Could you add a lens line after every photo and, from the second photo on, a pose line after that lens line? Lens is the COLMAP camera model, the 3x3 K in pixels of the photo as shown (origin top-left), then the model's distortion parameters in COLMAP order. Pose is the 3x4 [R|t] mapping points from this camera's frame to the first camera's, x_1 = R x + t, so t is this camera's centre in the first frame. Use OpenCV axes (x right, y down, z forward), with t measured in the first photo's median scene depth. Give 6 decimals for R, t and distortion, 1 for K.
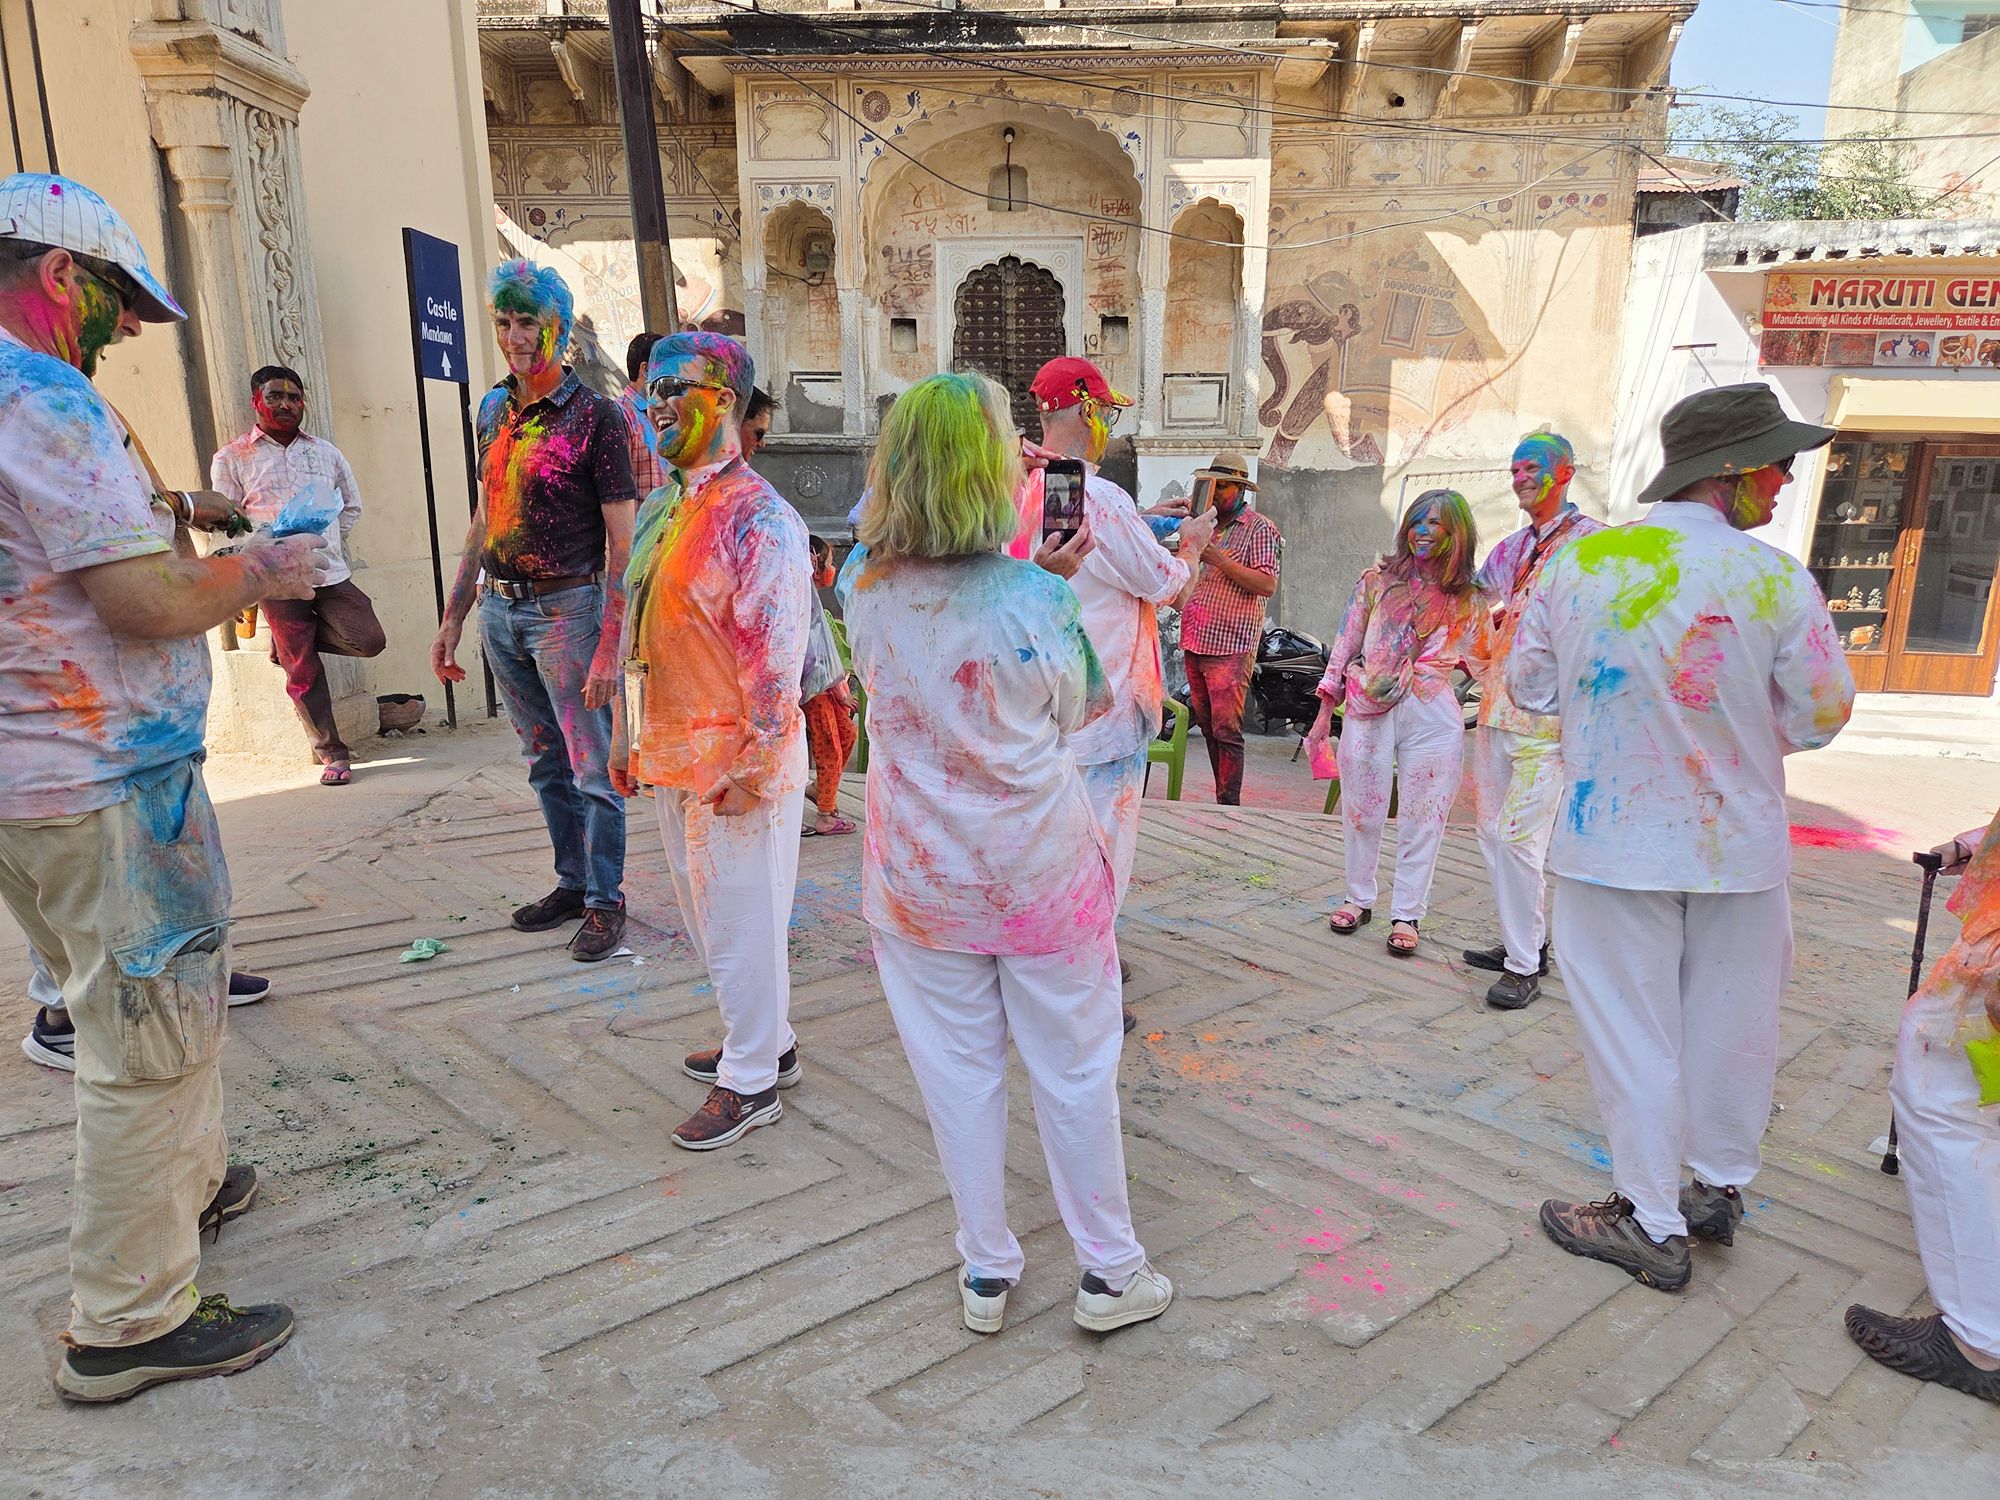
lens RADIAL K [[1362.6, 0, 960.4], [0, 1362.6, 764.5], [0, 0, 1]] dist [0.057790, -0.048780]
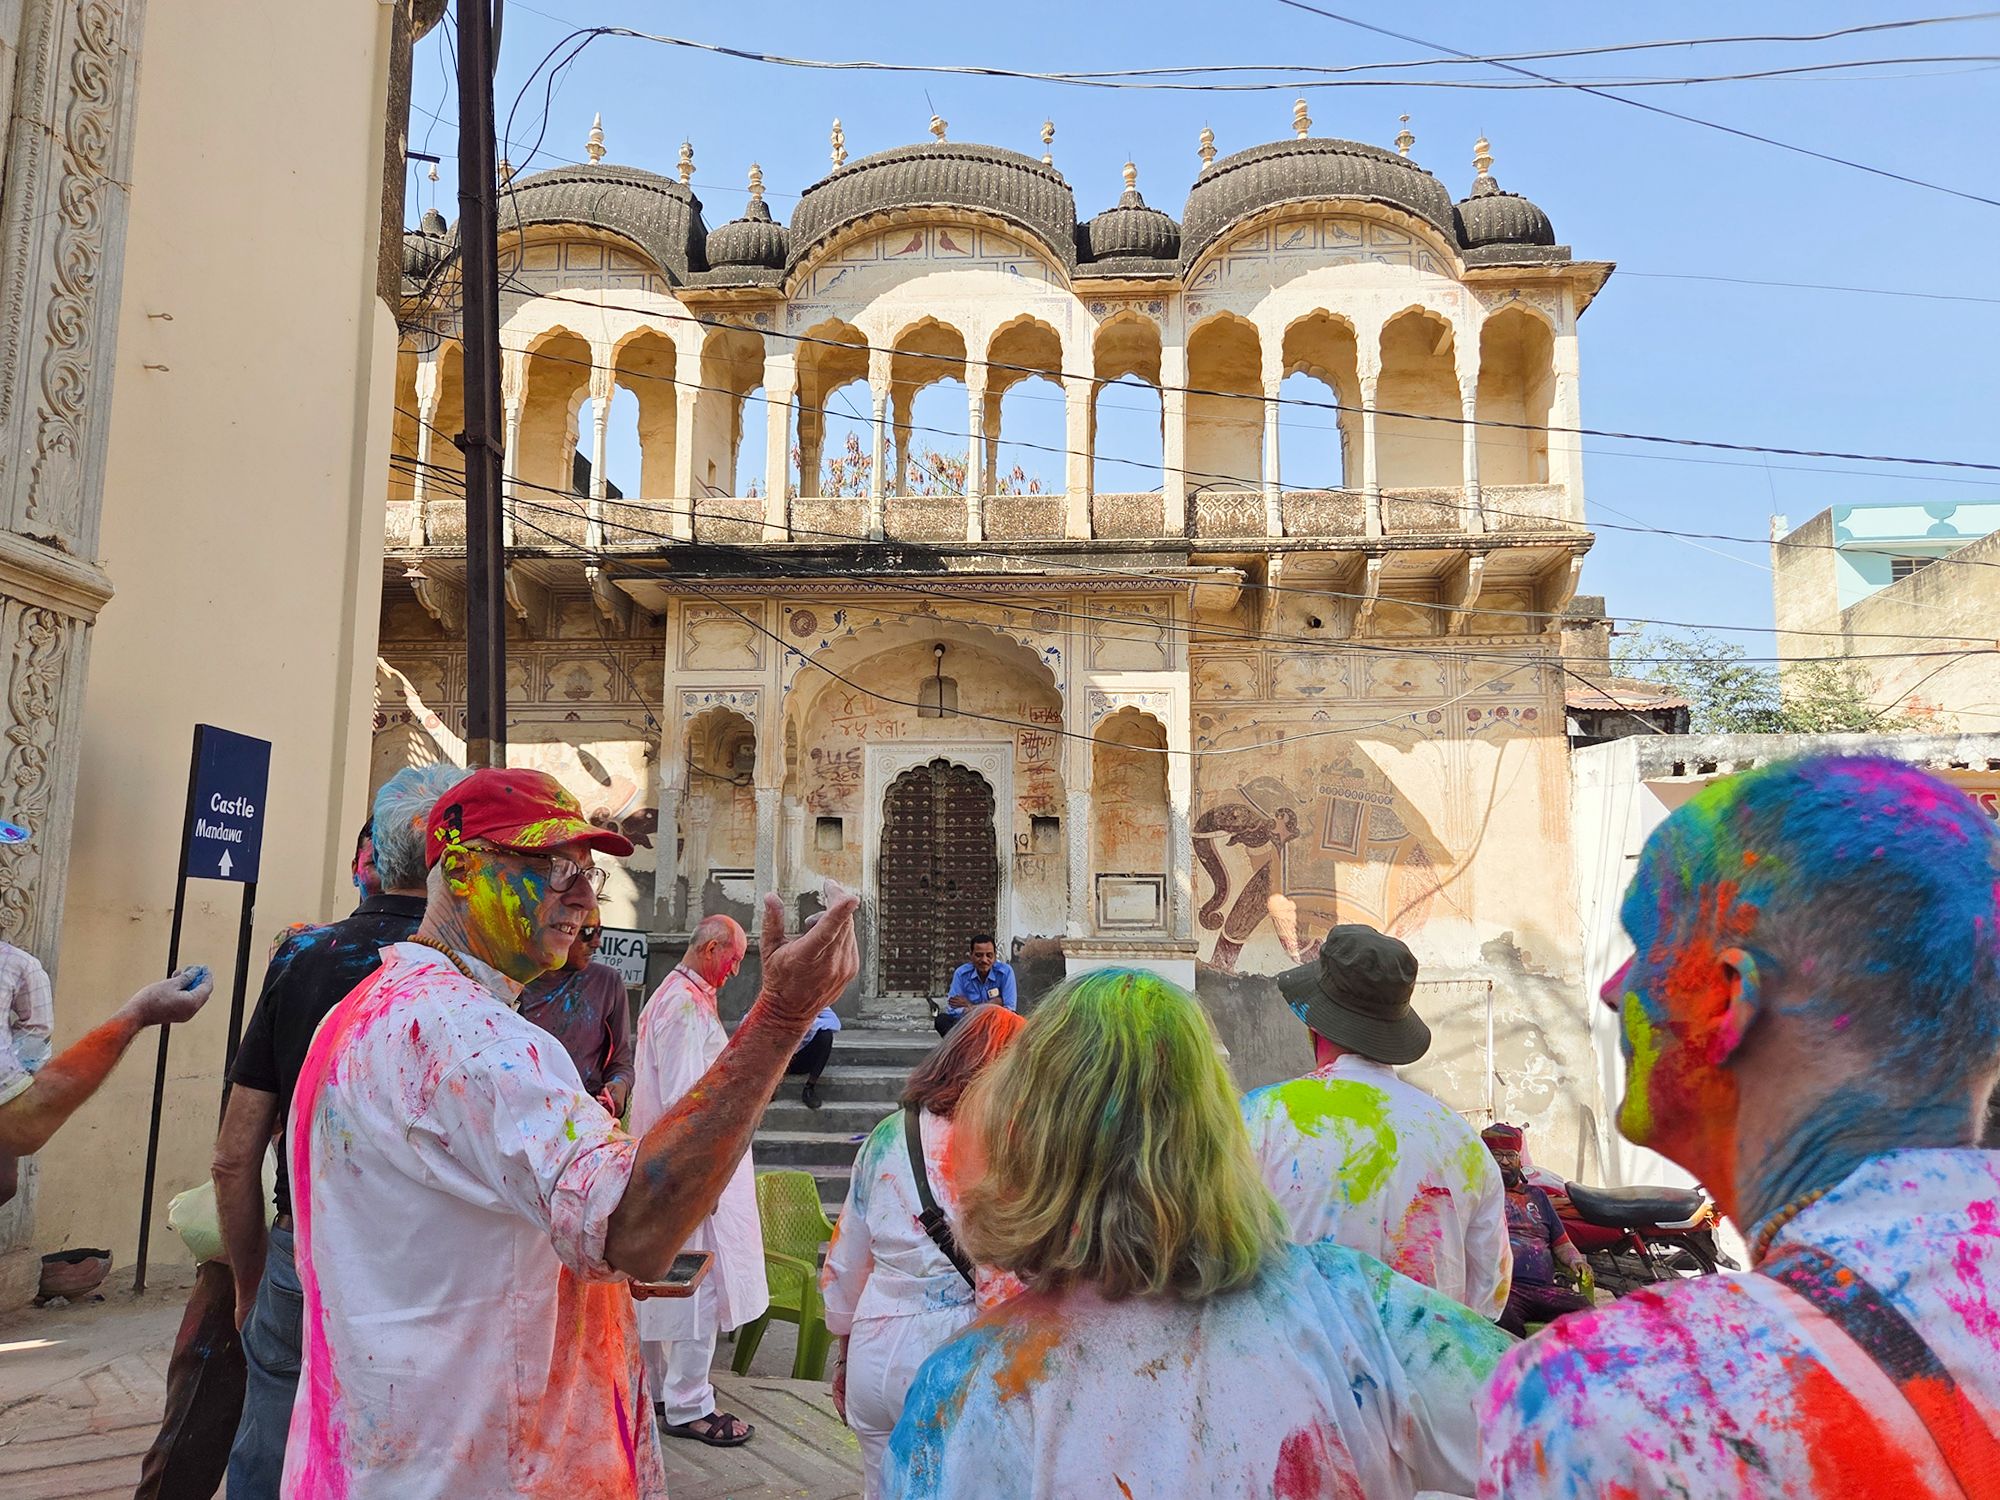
lens RADIAL K [[1377.0, 0, 961.4], [0, 1377.0, 746.7], [0, 0, 1]] dist [0.067567, -0.057278]
pose [[0.999774, 0.005911, -0.020428, 0.073864], [-0.012859, 0.933125, -0.359323, -0.020671], [0.016938, 0.359504, 0.932990, 0.067092]]
